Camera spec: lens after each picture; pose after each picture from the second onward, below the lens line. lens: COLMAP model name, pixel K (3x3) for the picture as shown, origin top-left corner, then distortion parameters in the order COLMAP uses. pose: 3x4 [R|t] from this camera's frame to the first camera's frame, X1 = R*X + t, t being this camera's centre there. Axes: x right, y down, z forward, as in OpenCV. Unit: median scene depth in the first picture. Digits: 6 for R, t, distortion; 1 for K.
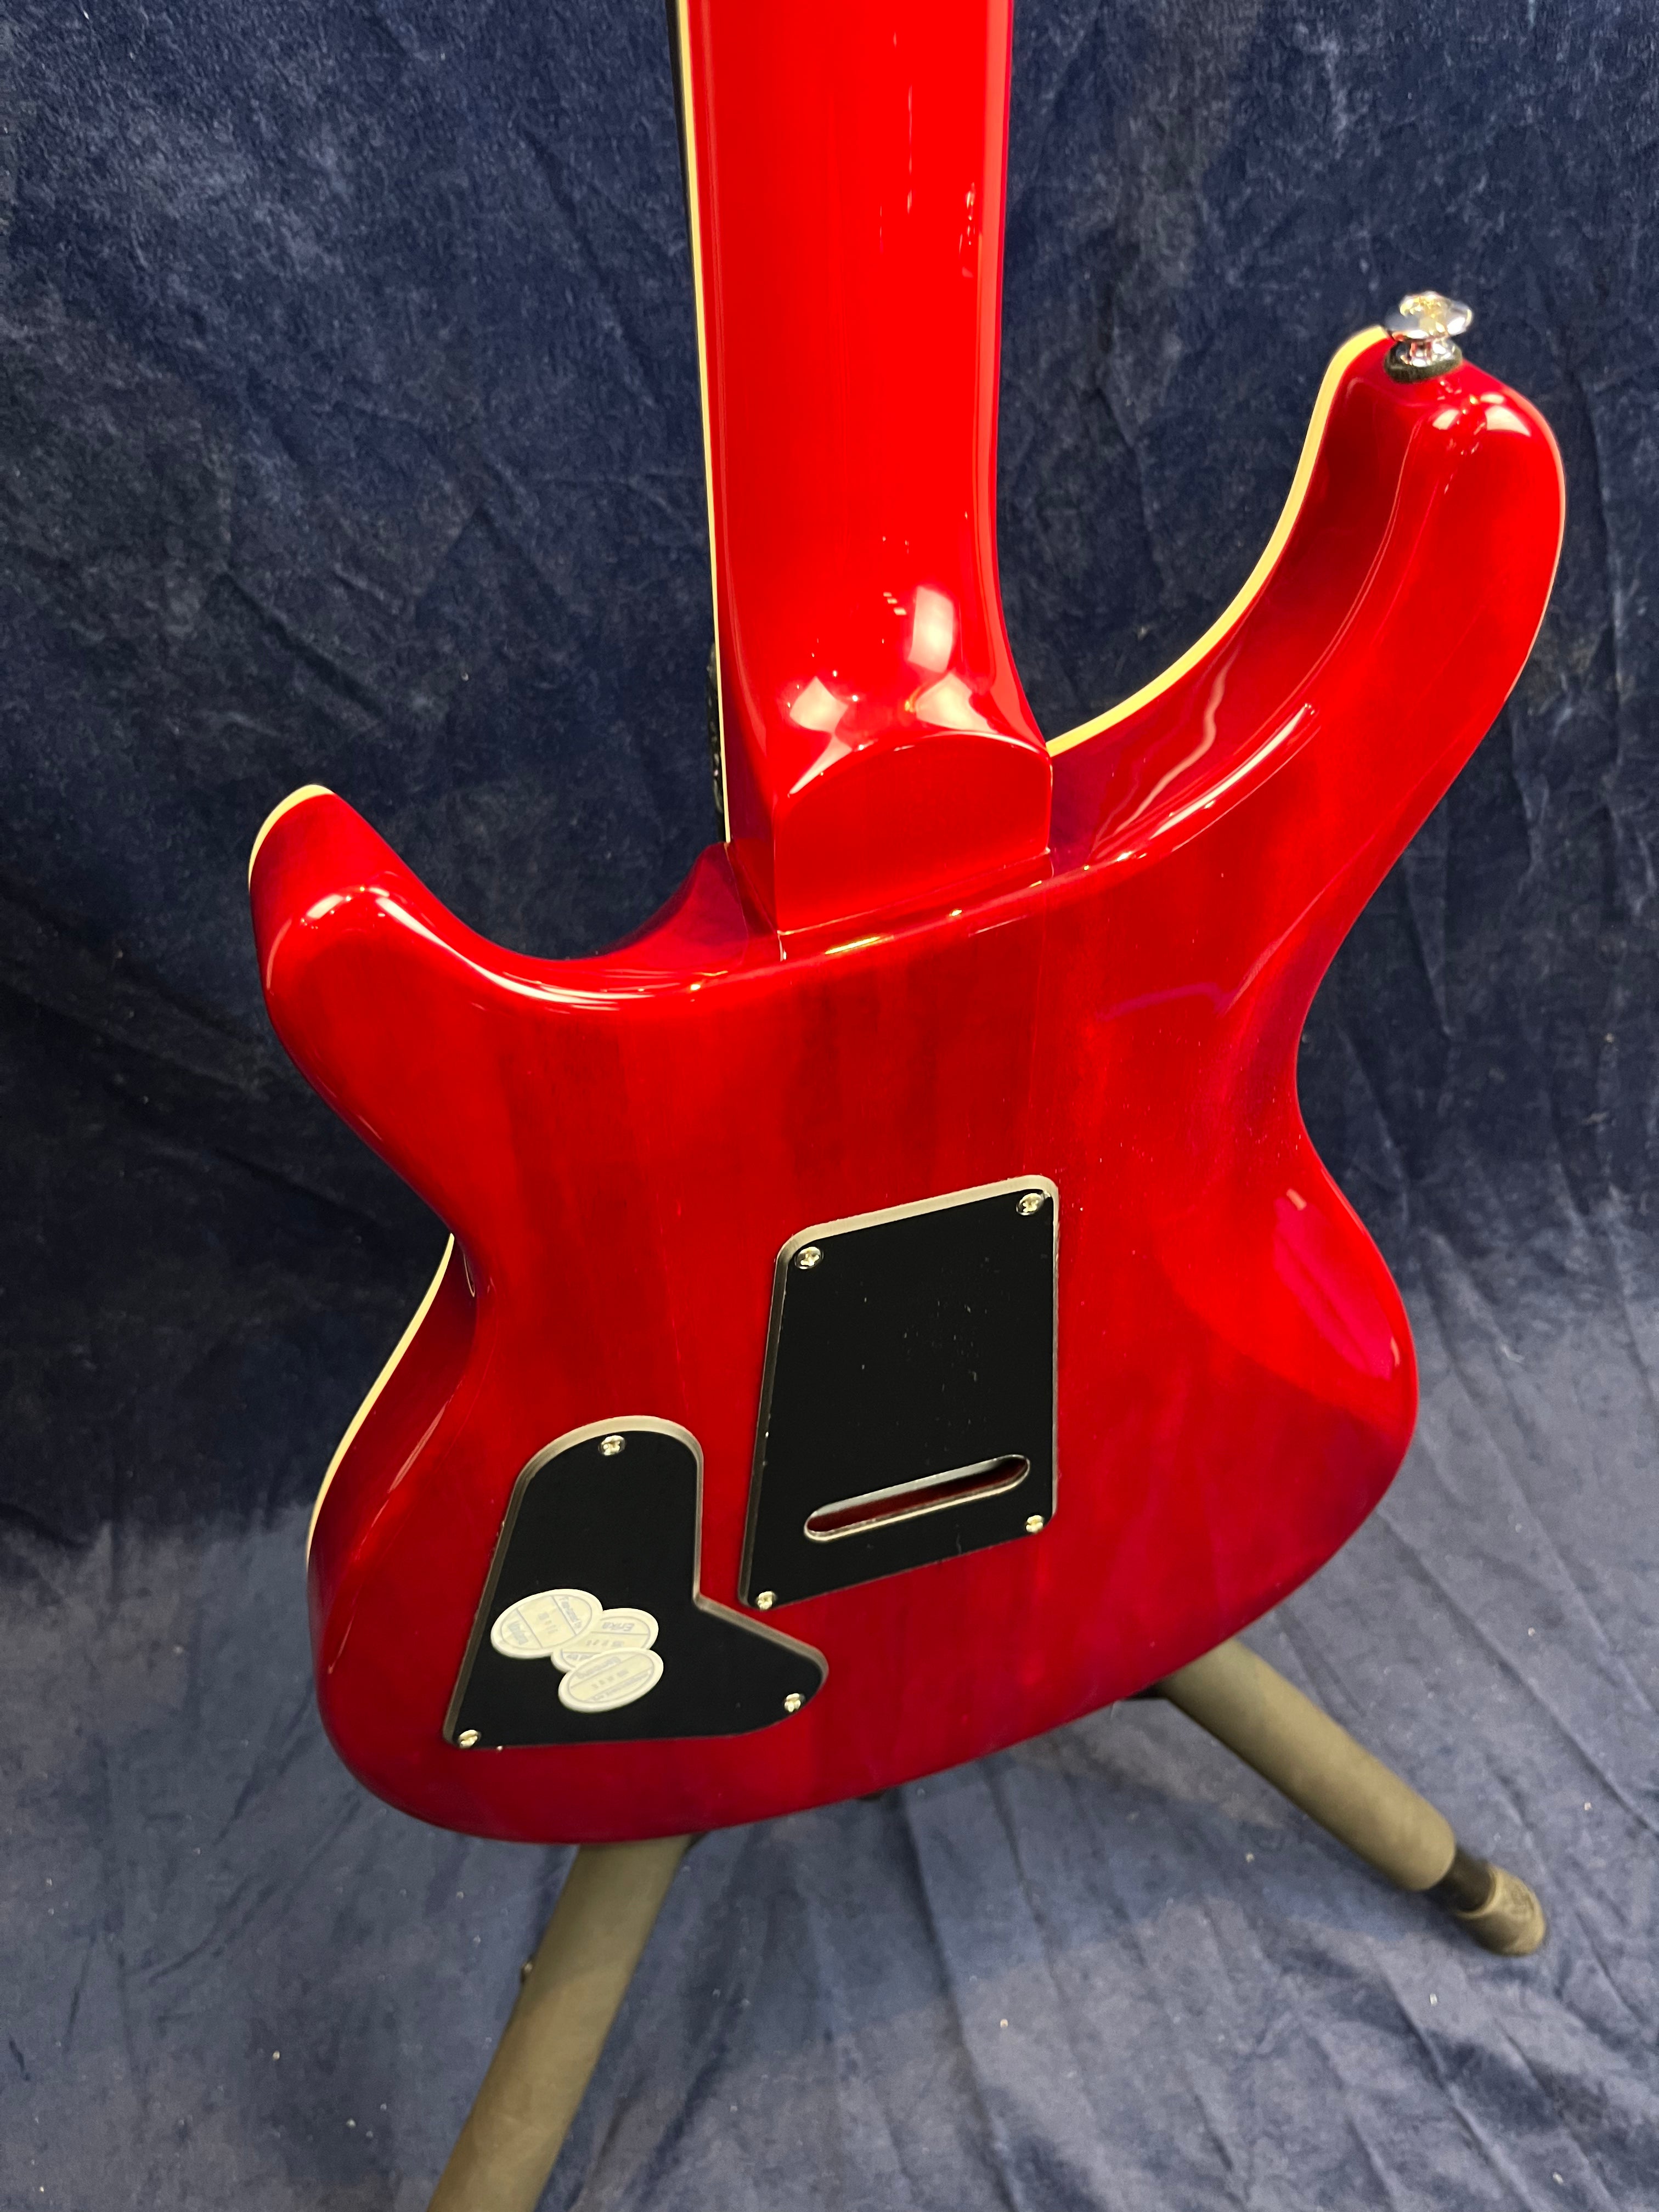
lens RADIAL K [[1724.1, 0, 859.8], [0, 1724.1, 1107.0], [0, 0, 1]] dist [0.056575, -0.113305]
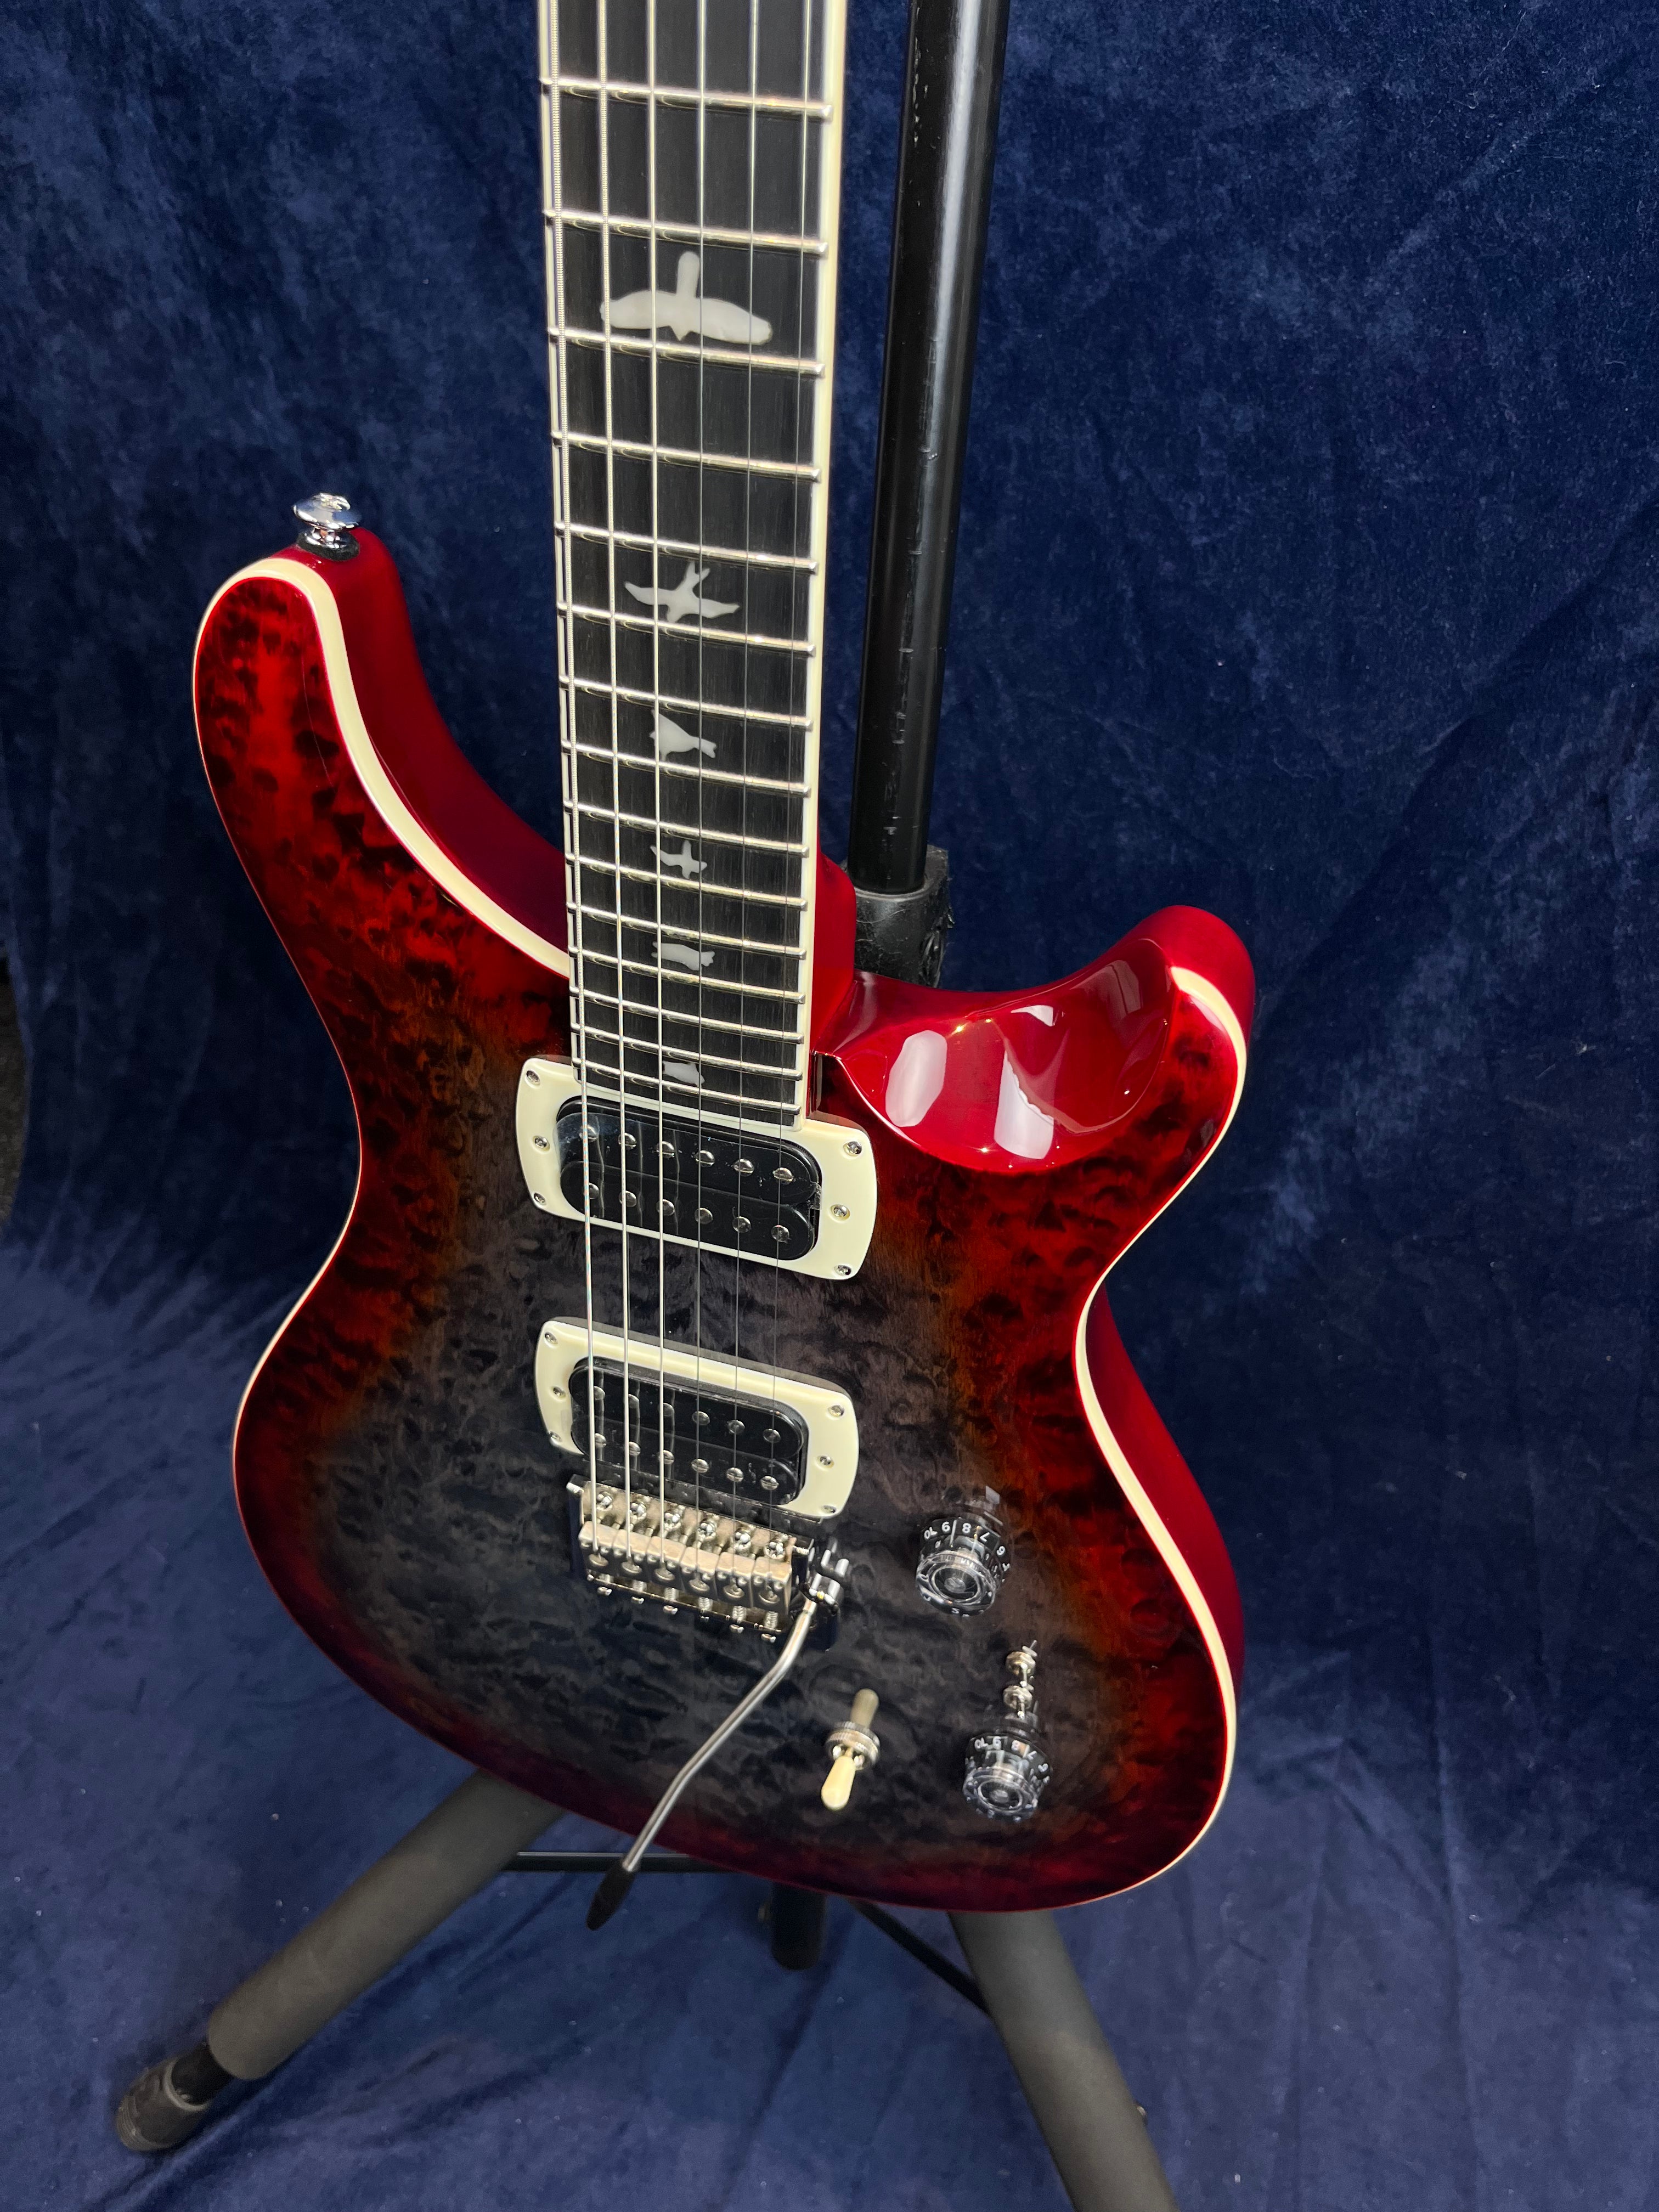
lens RADIAL K [[1718.8, 0, 832.7], [0, 1718.8, 1112.3], [0, 0, 1]] dist [0.070767, -0.120026]
pose [[0.775639, 0.415889, -0.474785, 0.341369], [-0.471971, 0.881613, 0.001210, -0.059512], [0.419080, 0.223146, 0.880101, 0.014060]]
